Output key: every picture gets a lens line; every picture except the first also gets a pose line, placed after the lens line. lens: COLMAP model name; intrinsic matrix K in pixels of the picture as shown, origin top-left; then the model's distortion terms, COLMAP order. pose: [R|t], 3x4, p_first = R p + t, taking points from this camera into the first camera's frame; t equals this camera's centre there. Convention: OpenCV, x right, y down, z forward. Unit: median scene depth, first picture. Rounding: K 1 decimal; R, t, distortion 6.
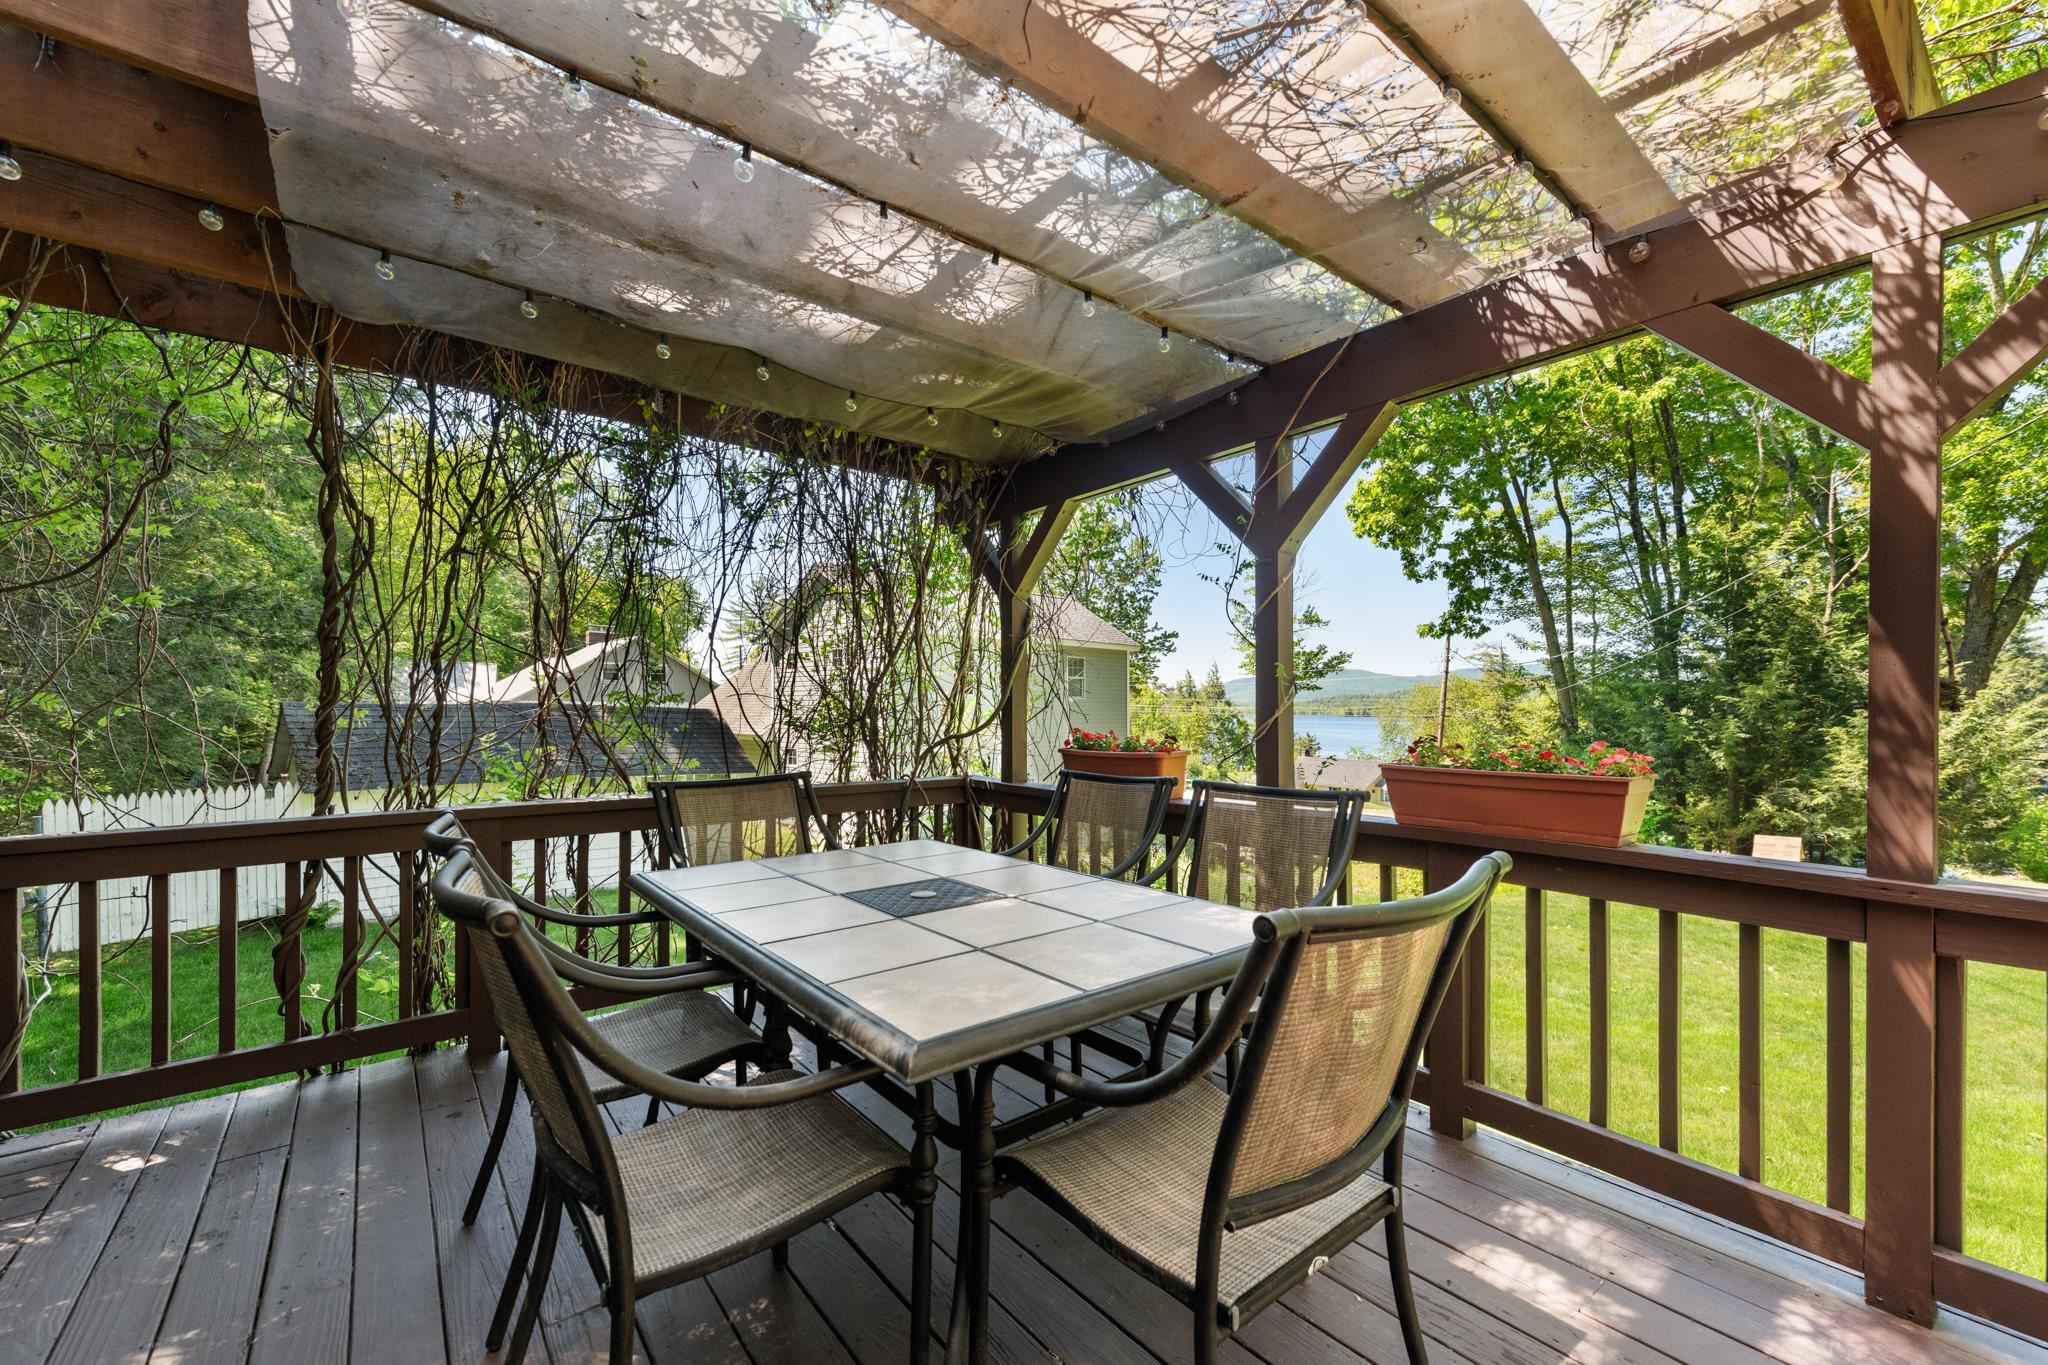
lens RADIAL K [[802.5, 0, 1037.6], [0, 802.5, 713.6], [0, 0, 1]] dist [0.008966, -0.002152]
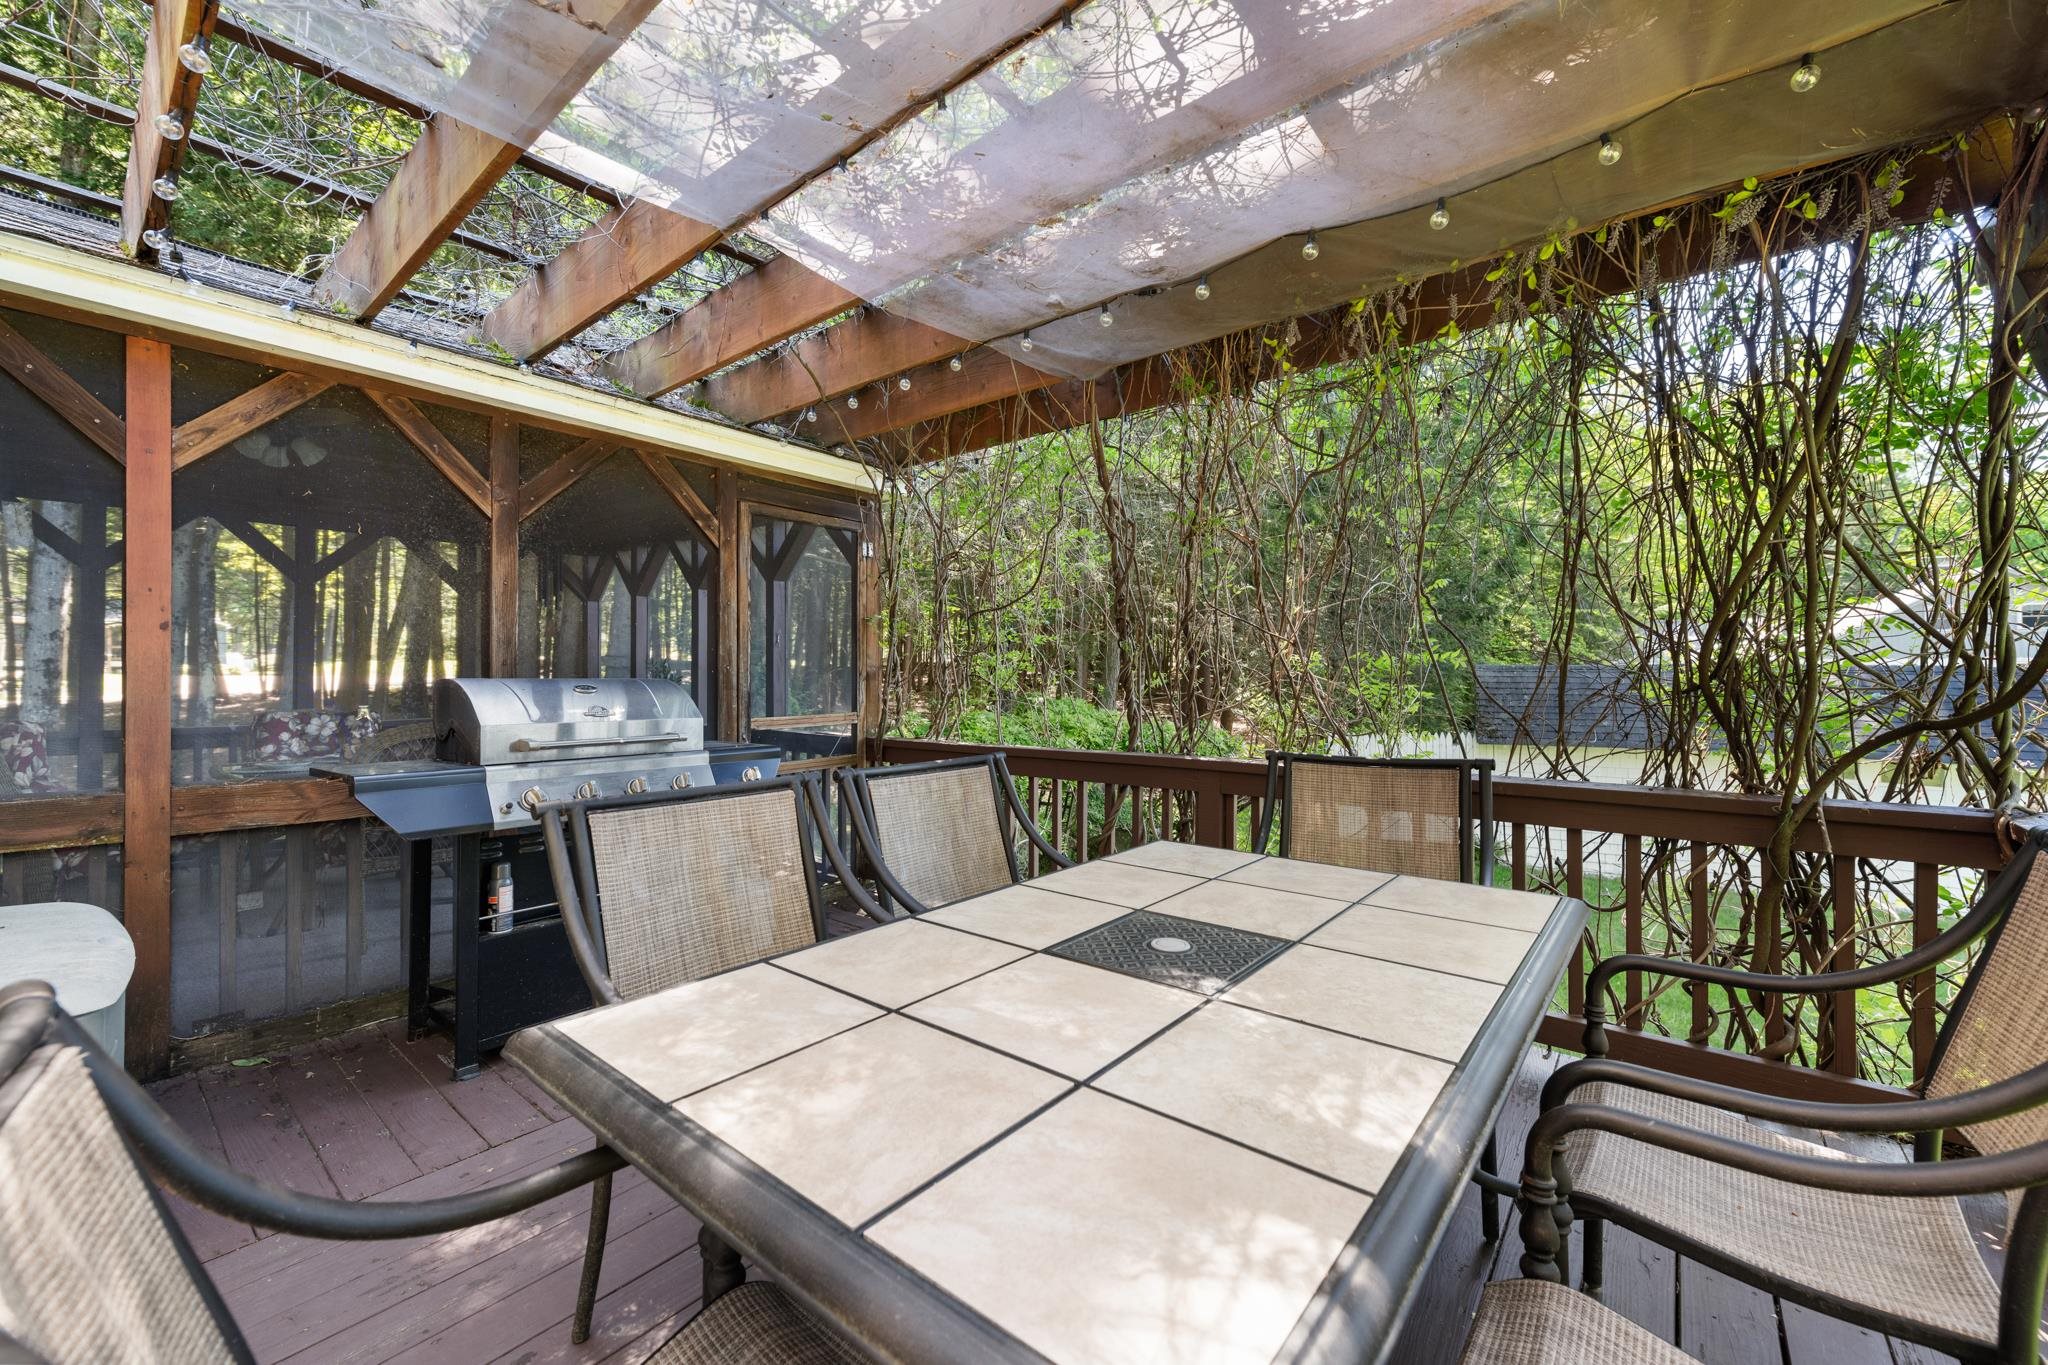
lens RADIAL K [[802.5, 0, 1081.9], [0, 802.5, 672.4], [0, 0, 1]] dist [0.008966, -0.002152]
pose [[0.212959, -0.004799, -0.977049, 0.473250], [0.000056, 0.999988, -0.004899, -0.001097], [0.977061, 0.000989, 0.212957, 0.732895]]
